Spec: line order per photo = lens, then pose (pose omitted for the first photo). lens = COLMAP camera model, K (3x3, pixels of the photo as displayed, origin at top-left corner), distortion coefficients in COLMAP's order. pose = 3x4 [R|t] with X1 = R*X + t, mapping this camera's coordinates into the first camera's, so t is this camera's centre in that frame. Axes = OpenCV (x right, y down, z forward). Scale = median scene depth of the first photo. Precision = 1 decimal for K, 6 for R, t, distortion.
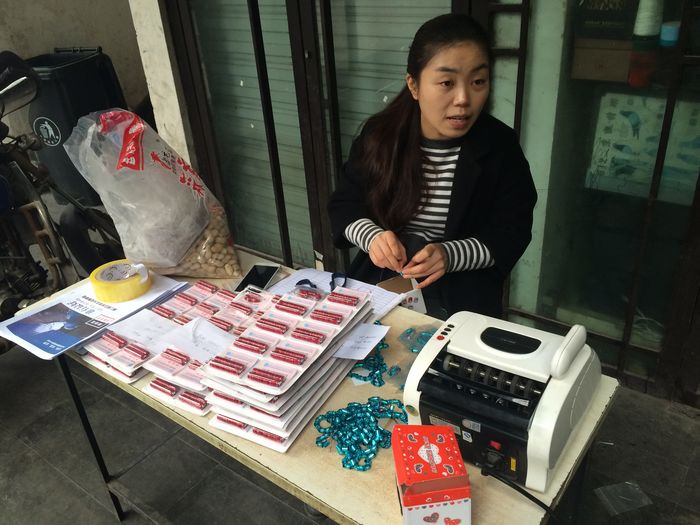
lens RADIAL K [[601.3, 0, 350.0], [0, 601.3, 262.5], [0, 0, 1]] dist [0.099363, -0.150462]
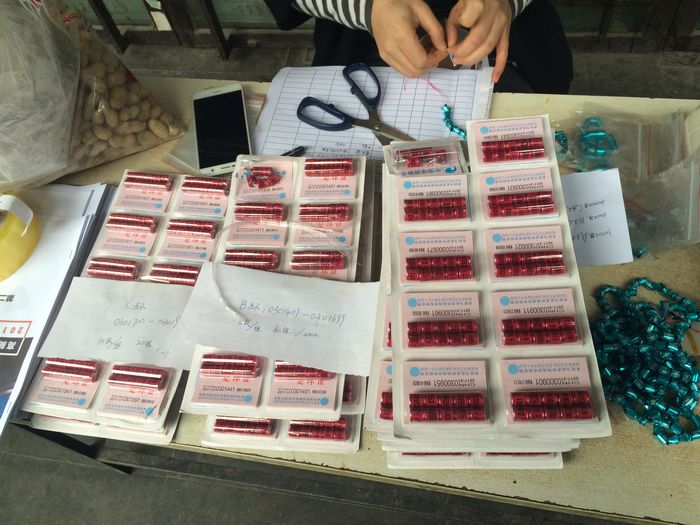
lens RADIAL K [[601.3, 0, 350.0], [0, 601.3, 262.5], [0, 0, 1]] dist [0.099363, -0.150462]
pose [[0.885587, -0.418959, 0.200523, -0.210748], [0.269274, 0.814866, 0.513307, -0.122661], [-0.378454, -0.400583, 0.834450, 0.450727]]
